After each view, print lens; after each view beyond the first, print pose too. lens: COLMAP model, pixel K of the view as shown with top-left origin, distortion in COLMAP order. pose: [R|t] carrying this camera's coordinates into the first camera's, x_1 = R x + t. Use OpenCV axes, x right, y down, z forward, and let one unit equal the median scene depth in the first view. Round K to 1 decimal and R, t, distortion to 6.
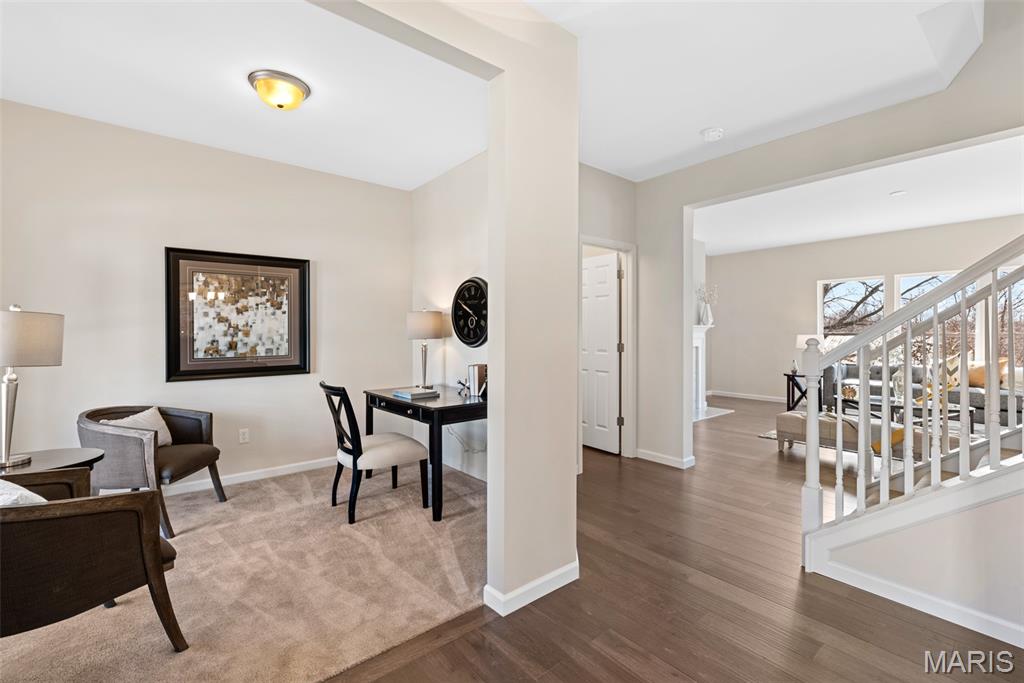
lens RADIAL K [[445.7, 0, 512.0], [0, 445.7, 336.5], [0, 0, 1]] dist [-0.001982, -0.000087]
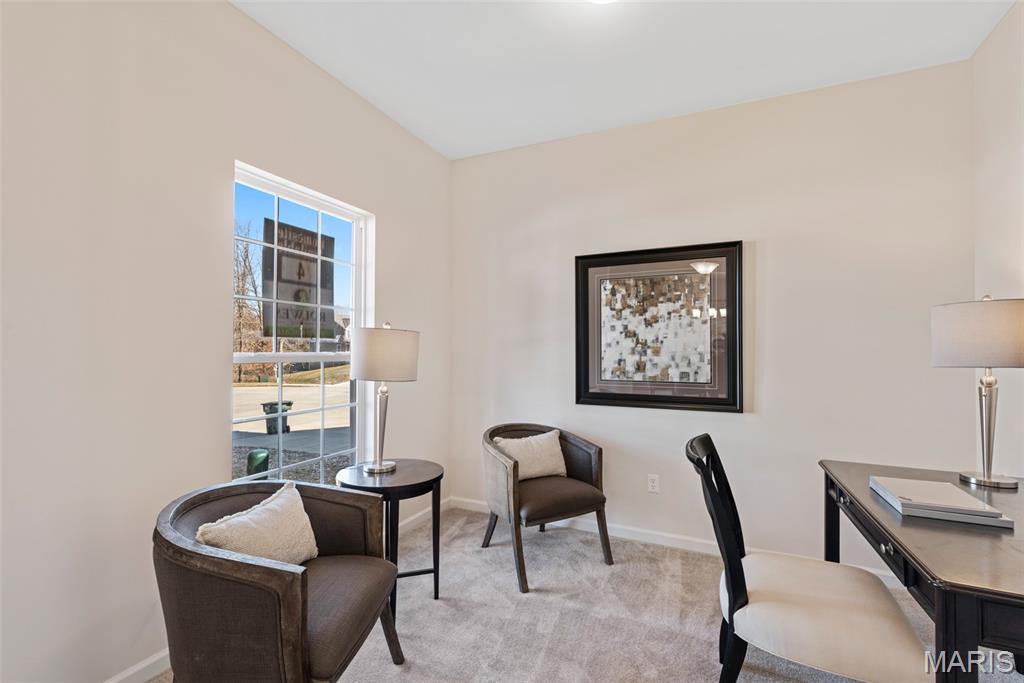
lens RADIAL K [[439.8, 0, 509.1], [0, 439.8, 345.7], [0, 0, 1]] dist [-0.000380, 0.000351]
pose [[0.421893, -0.004727, -0.906634, -0.012890], [-0.014332, 0.999827, -0.011882, -0.003914], [0.906533, 0.018007, 0.421752, 0.459629]]
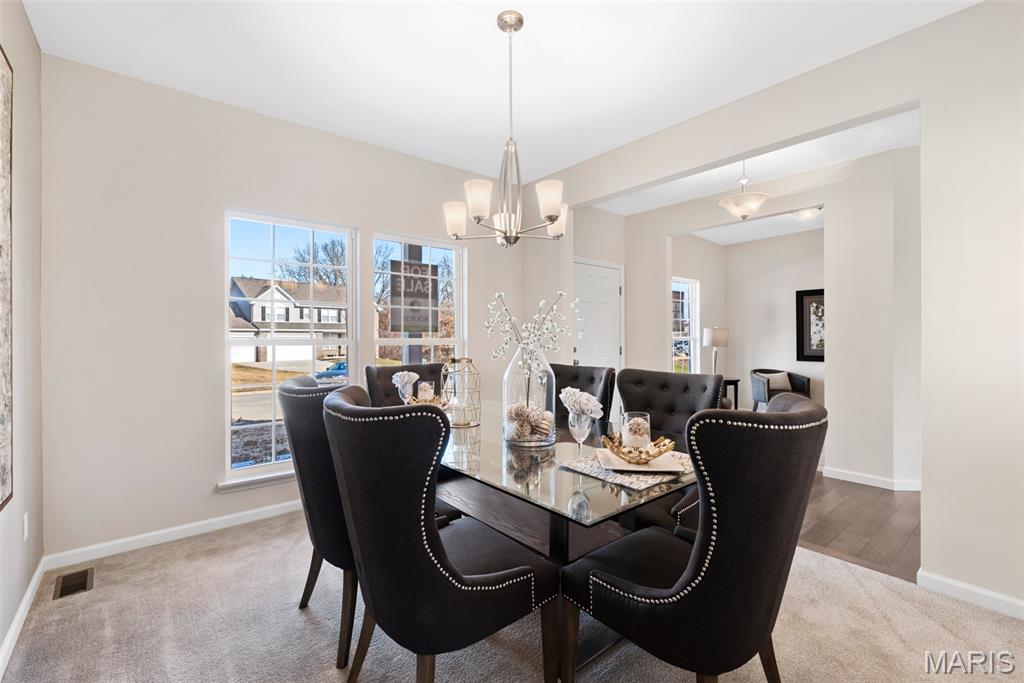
lens RADIAL K [[445.7, 0, 512.0], [0, 445.7, 336.5], [0, 0, 1]] dist [-0.001982, -0.000087]
pose [[0.000819, 0.000628, -0.999999, 1.086811], [-0.007571, 0.999971, 0.000622, 0.004836], [0.999971, 0.007570, 0.000824, -0.227495]]
